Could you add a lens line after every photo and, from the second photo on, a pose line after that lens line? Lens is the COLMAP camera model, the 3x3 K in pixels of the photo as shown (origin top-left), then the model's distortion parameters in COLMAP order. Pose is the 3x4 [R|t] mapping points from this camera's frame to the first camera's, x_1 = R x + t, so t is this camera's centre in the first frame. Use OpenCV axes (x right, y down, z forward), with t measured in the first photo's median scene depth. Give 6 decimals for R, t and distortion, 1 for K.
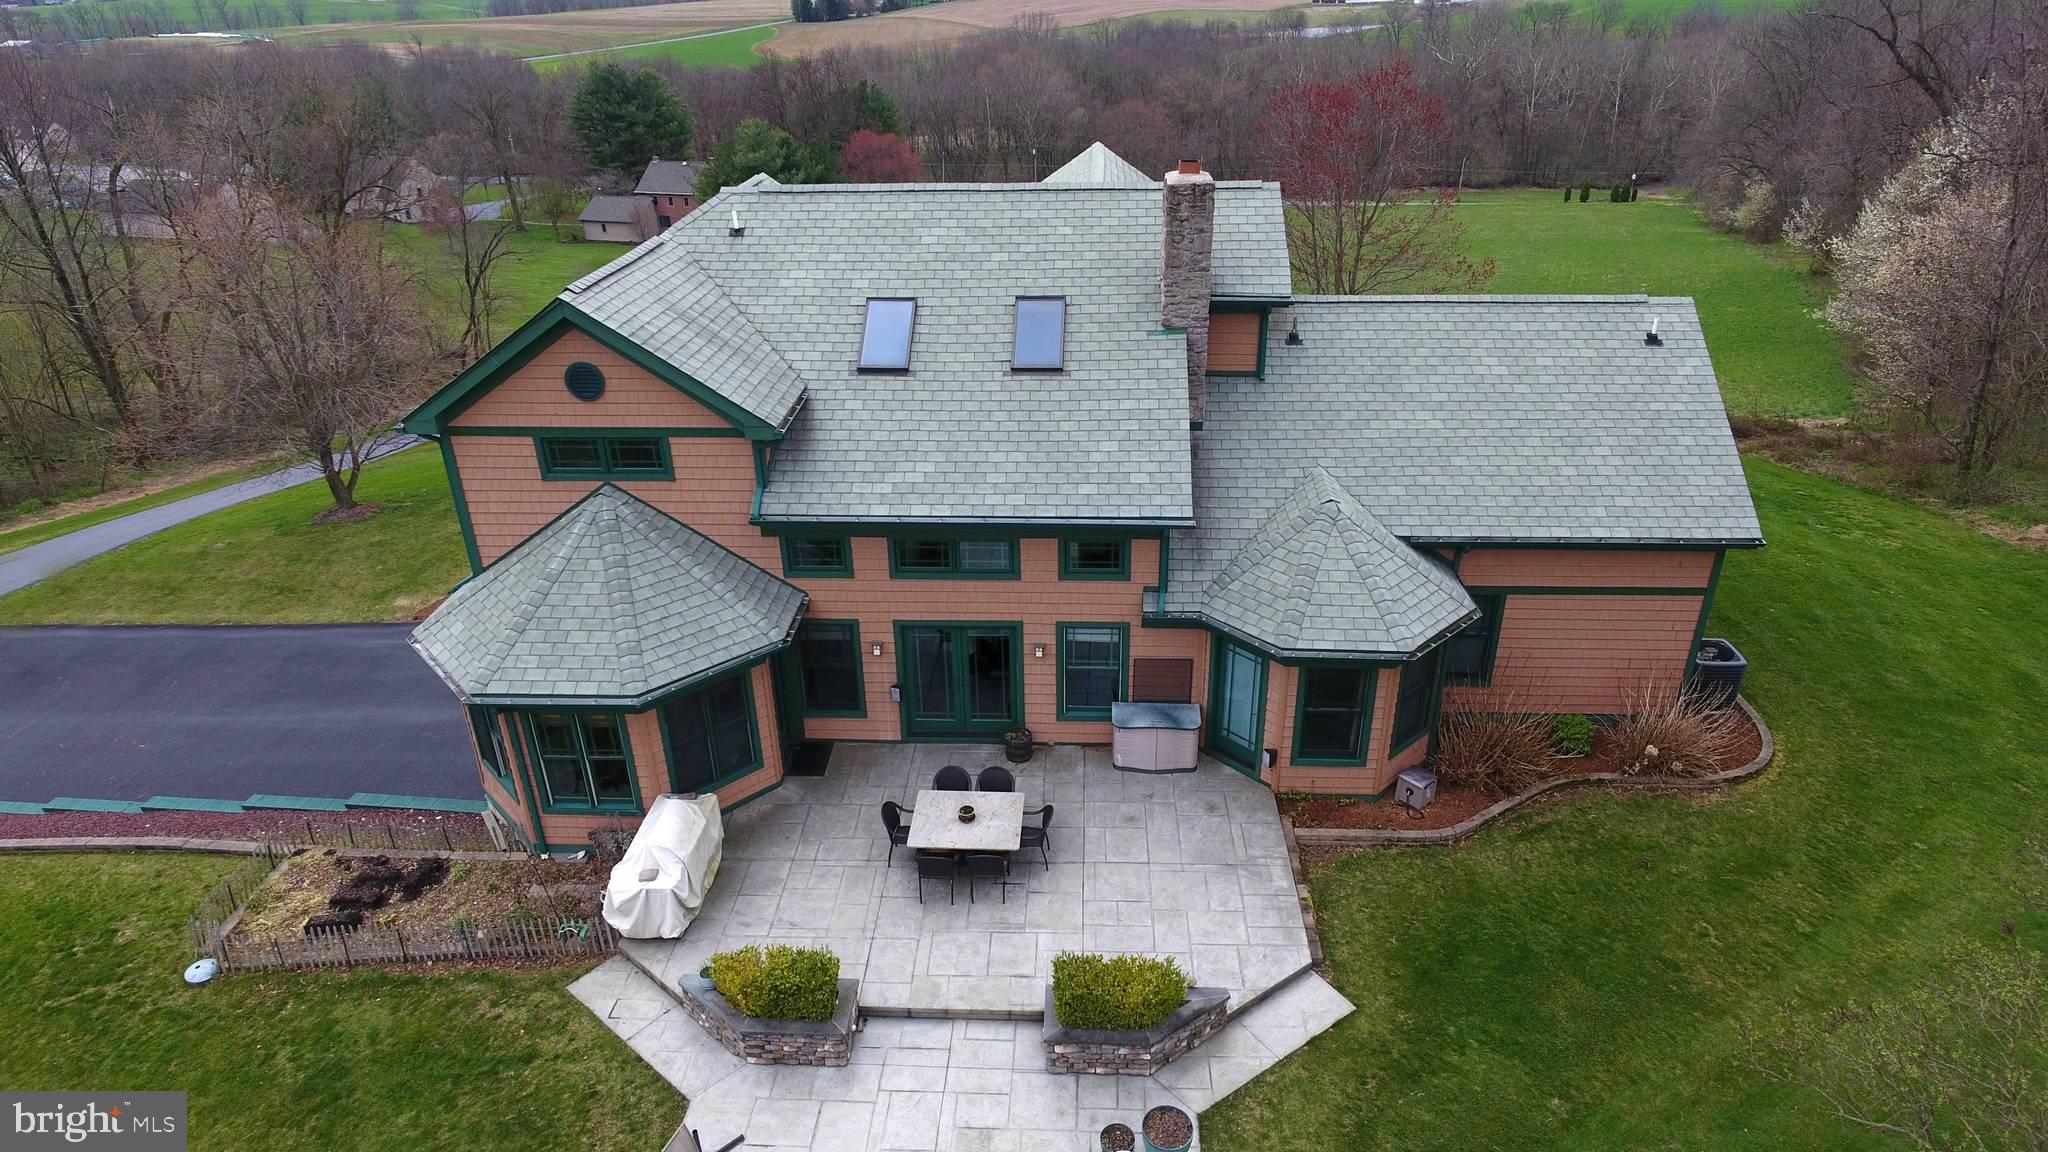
lens RADIAL K [[1208.0, 0, 1046.1], [0, 1208.0, 579.1], [0, 0, 1]] dist [0.001811, 0.000394]
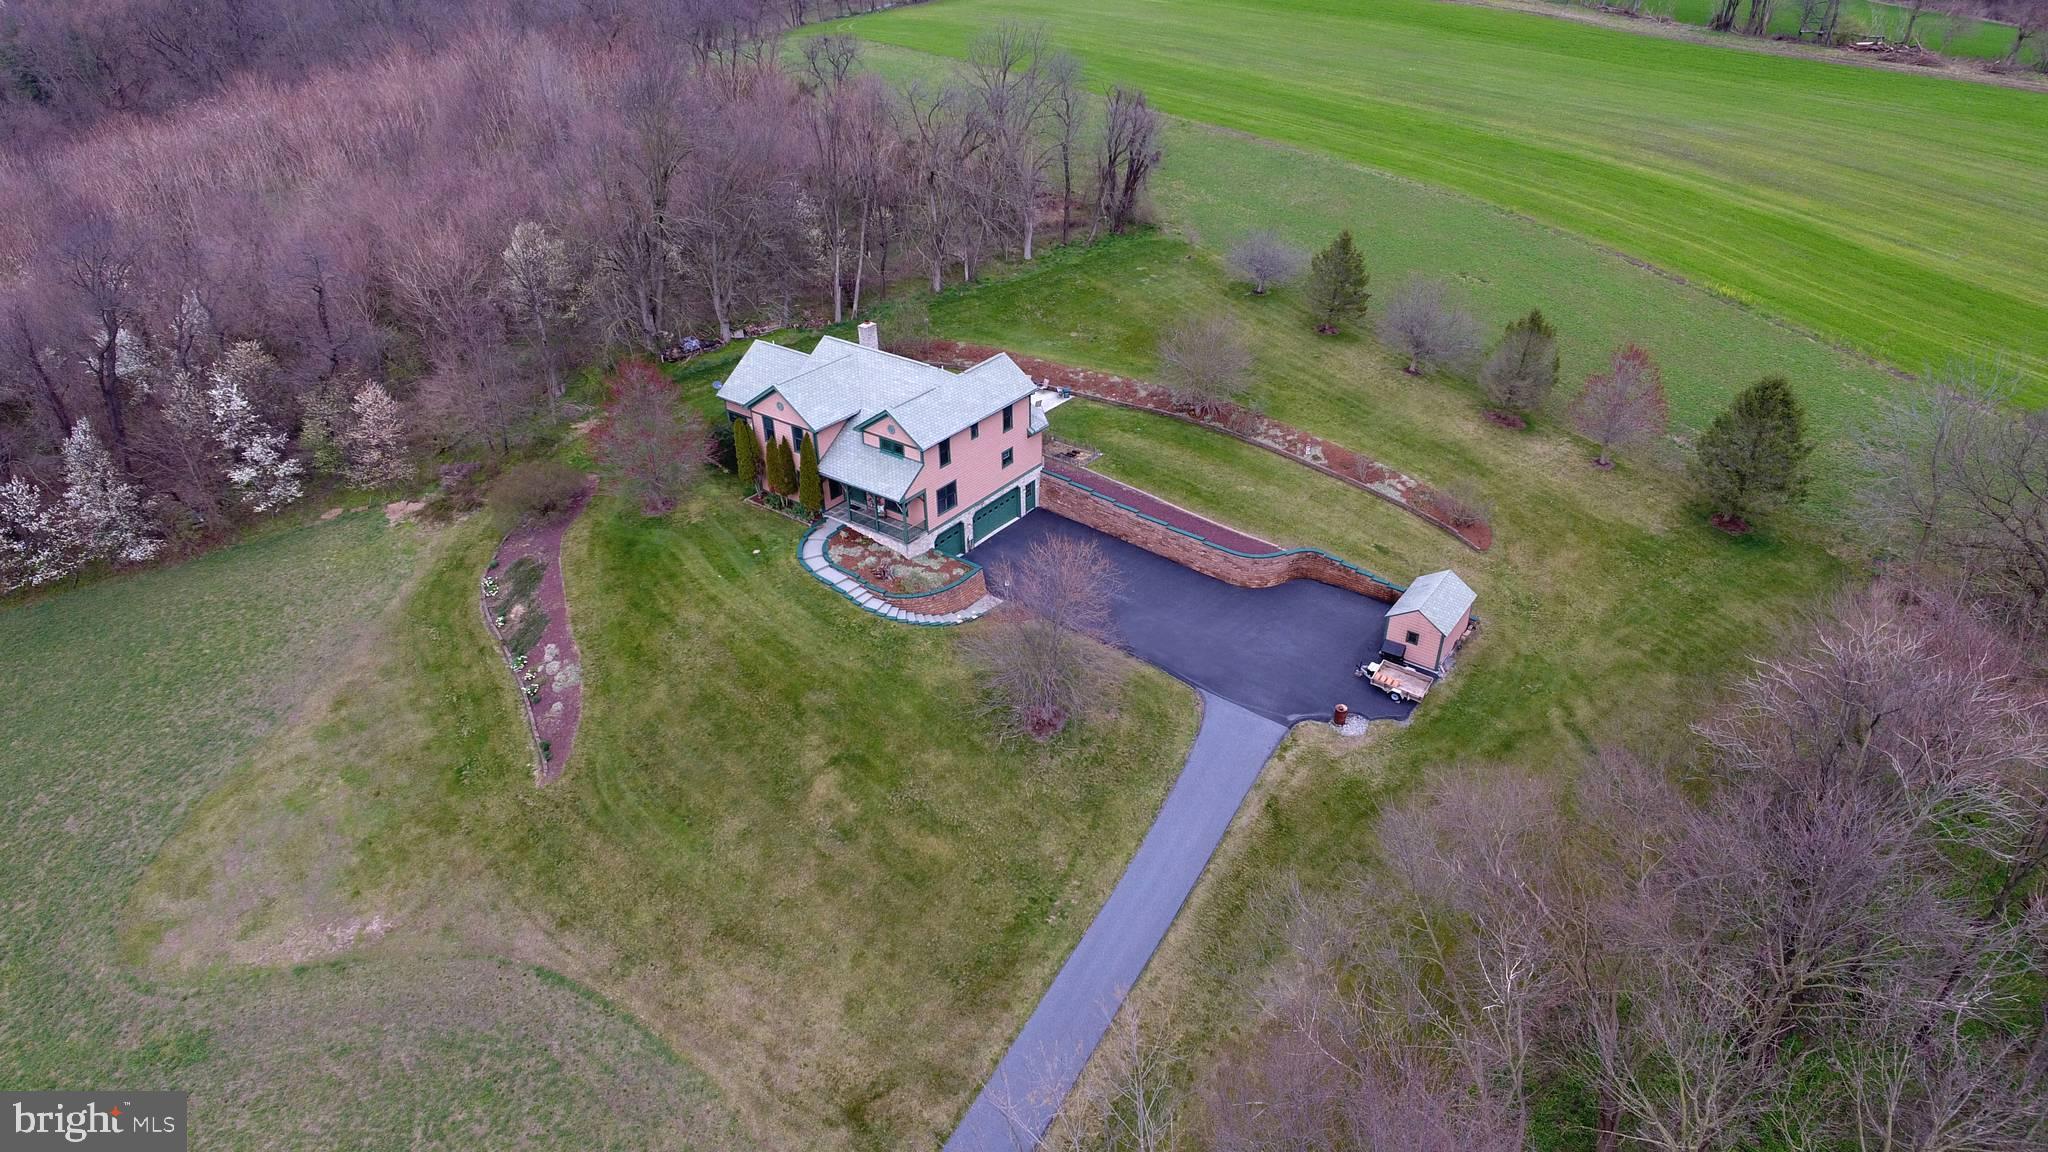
lens RADIAL K [[1203.5, 0, 1038.9], [0, 1203.5, 574.4], [0, 0, 1]] dist [0.003814, -0.000710]
pose [[-0.830454, -0.276892, 0.483402, -2.720292], [0.263071, 0.569968, 0.778415, -3.024448], [-0.491060, 0.773607, -0.400490, 3.133572]]
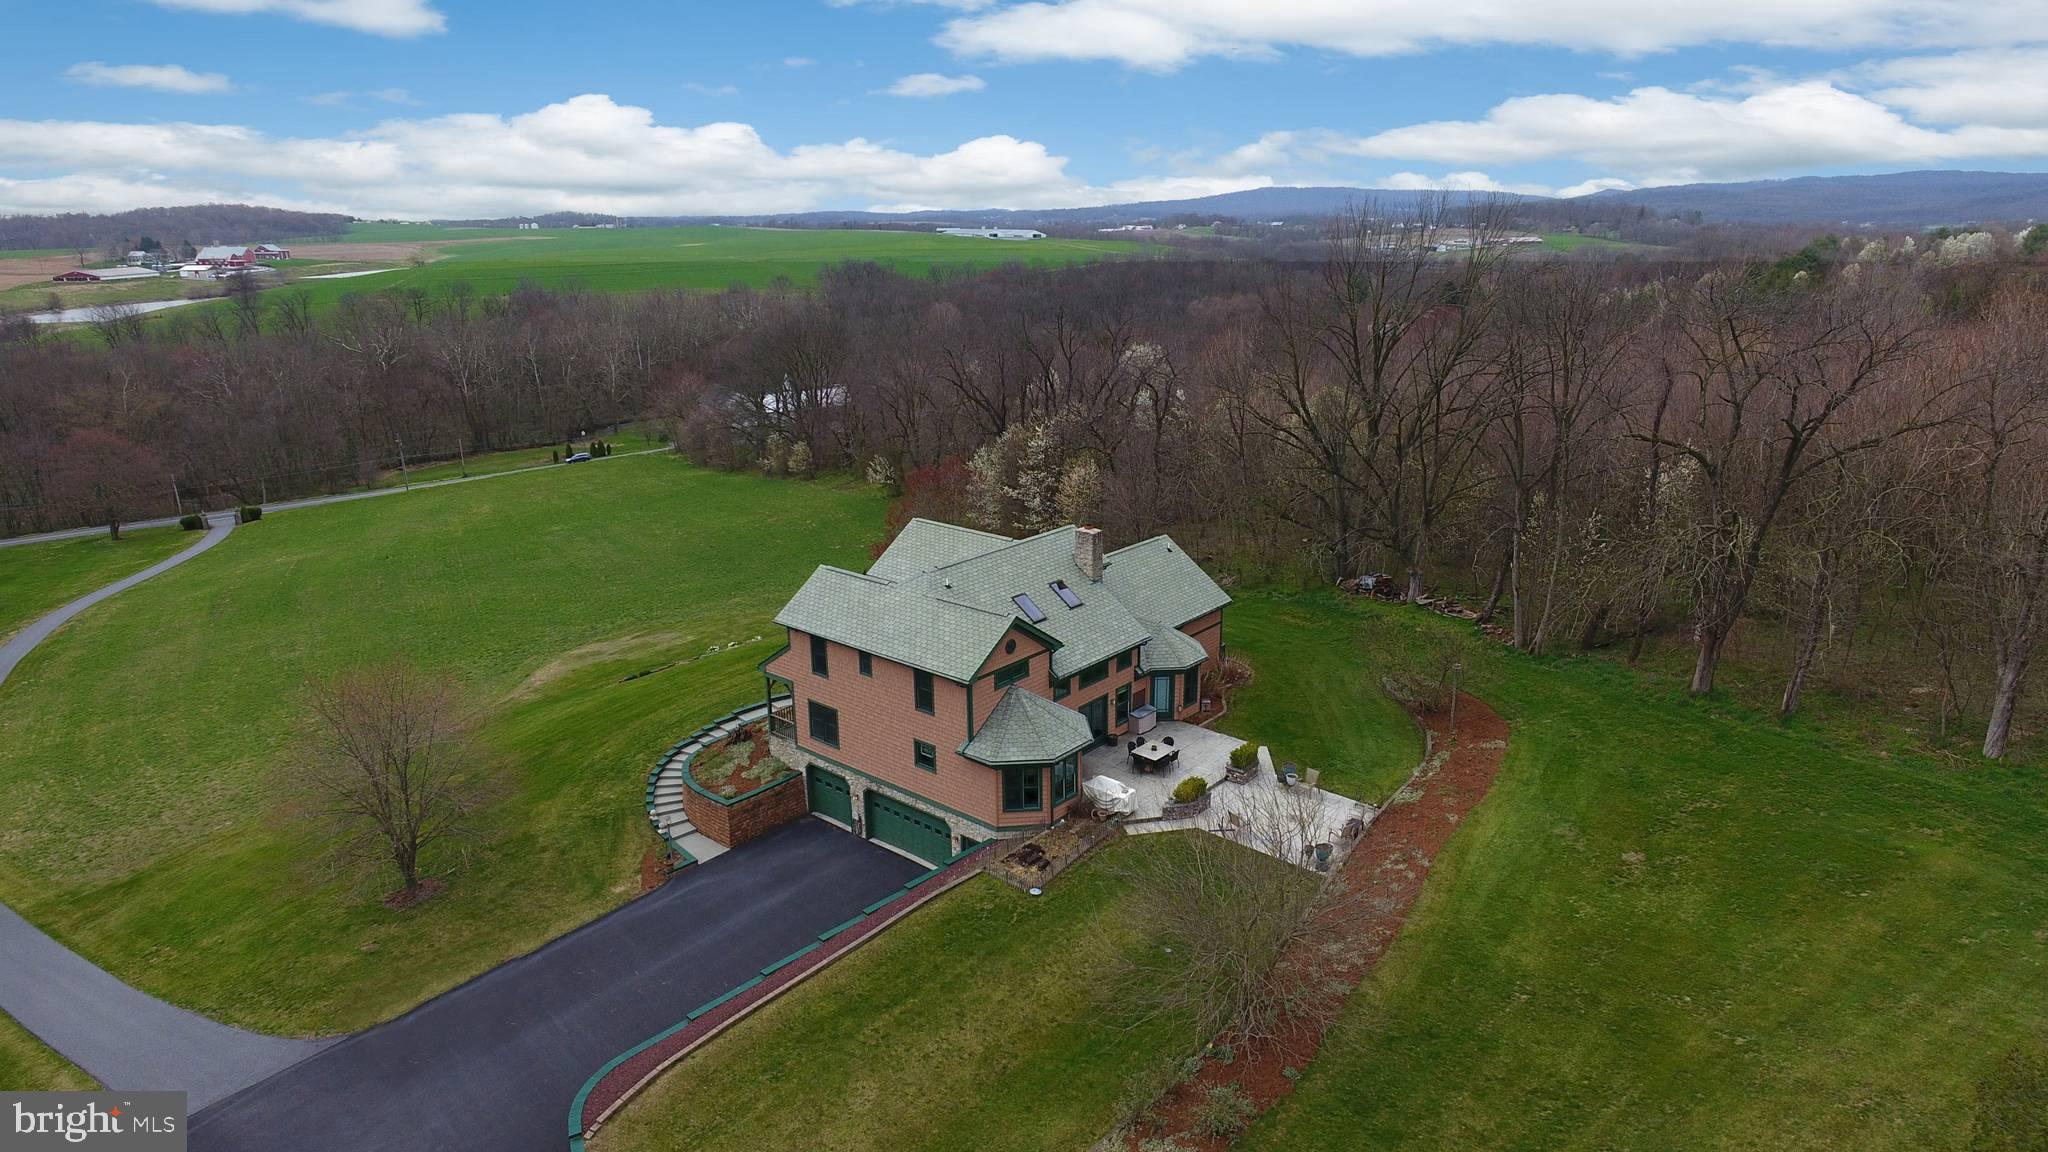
lens RADIAL K [[1203.5, 0, 1038.9], [0, 1203.5, 574.4], [0, 0, 1]] dist [0.003814, -0.000710]
pose [[0.614824, -0.220106, 0.757327, -2.175951], [0.357634, 0.933669, -0.018982, -0.225008], [-0.702915, 0.282517, 0.652759, -0.767011]]
